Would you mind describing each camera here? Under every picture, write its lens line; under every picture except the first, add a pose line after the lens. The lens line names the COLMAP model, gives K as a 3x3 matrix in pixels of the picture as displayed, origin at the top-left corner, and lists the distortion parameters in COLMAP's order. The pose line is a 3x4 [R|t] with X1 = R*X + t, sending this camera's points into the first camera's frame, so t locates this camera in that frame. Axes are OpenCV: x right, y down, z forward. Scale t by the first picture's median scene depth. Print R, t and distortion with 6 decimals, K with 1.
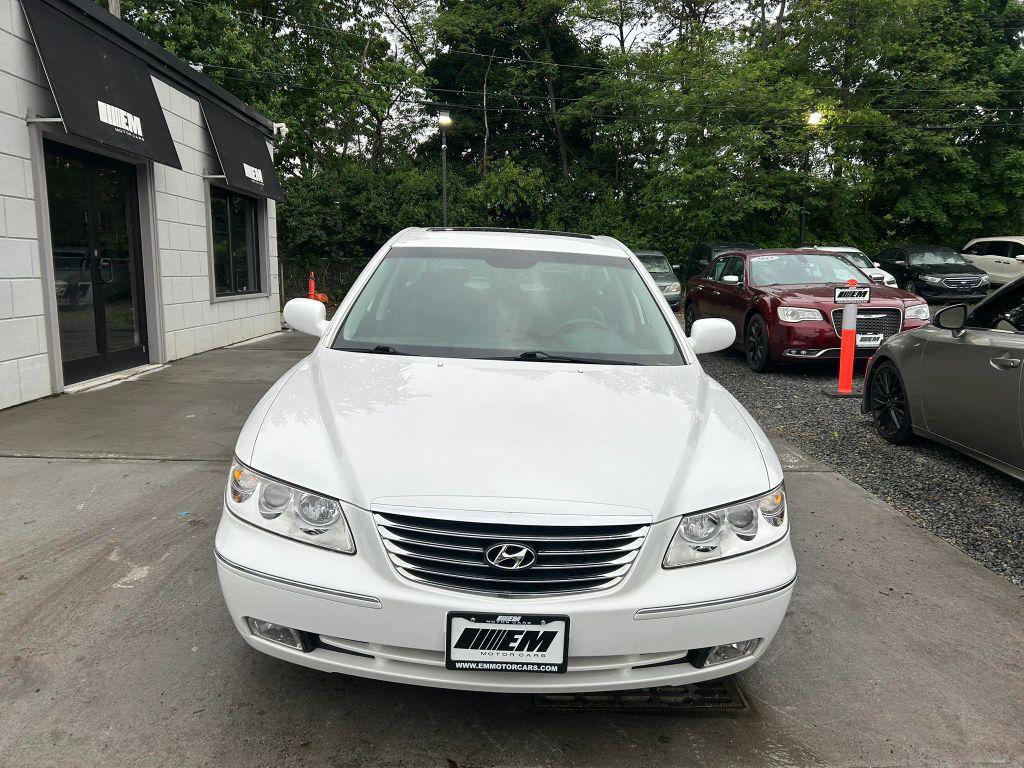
lens RADIAL K [[773.1, 0, 502.4], [0, 773.1, 387.1], [0, 0, 1]] dist [0.062540, -0.062491]
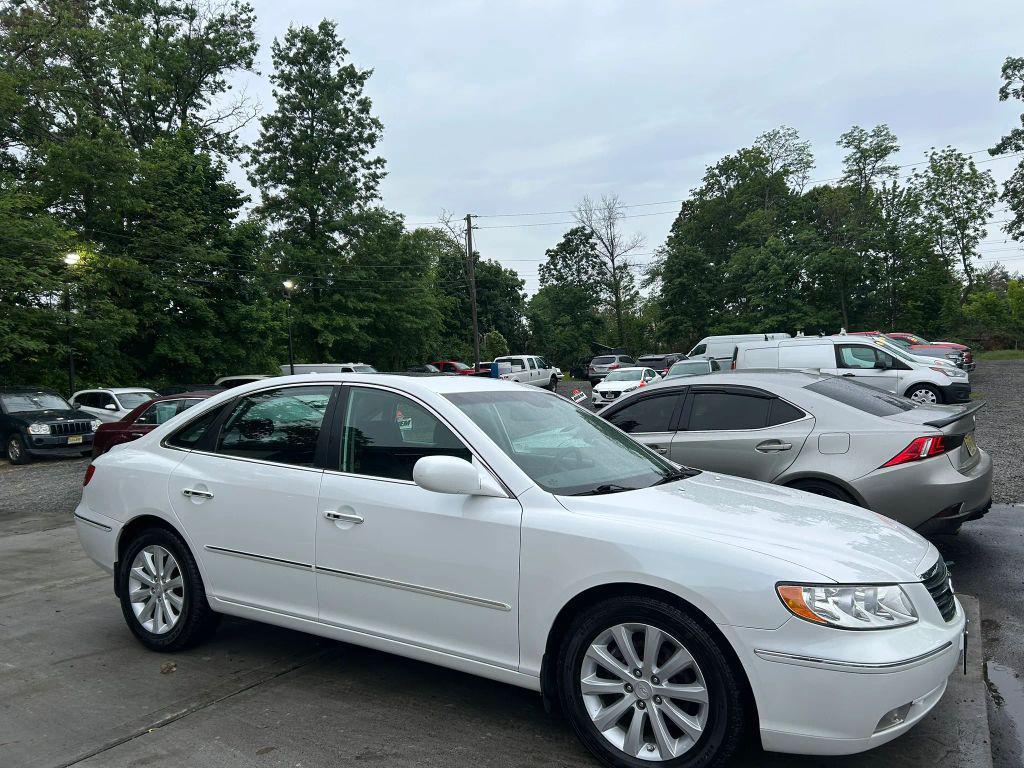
lens RADIAL K [[773.1, 0, 507.5], [0, 773.1, 399.5], [0, 0, 1]] dist [0.062540, -0.062491]
pose [[0.520204, -0.045014, 0.852855, -0.265114], [0.180896, 0.981759, -0.058522, -0.030973], [-0.834664, 0.184722, 0.518858, 0.133251]]
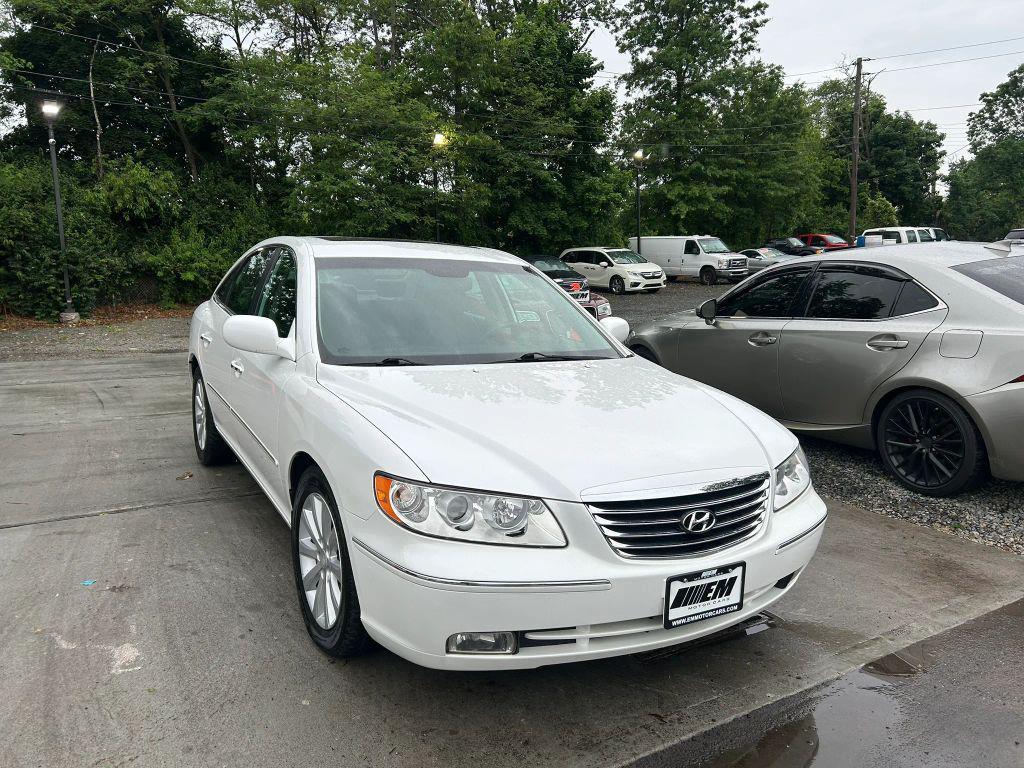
lens RADIAL K [[773.1, 0, 506.7], [0, 773.1, 387.9], [0, 0, 1]] dist [0.062540, -0.062491]
pose [[0.872699, -0.090752, 0.479751, -0.122405], [0.095871, 0.995297, 0.013879, -0.003762], [-0.478754, 0.033882, 0.877295, 0.016864]]
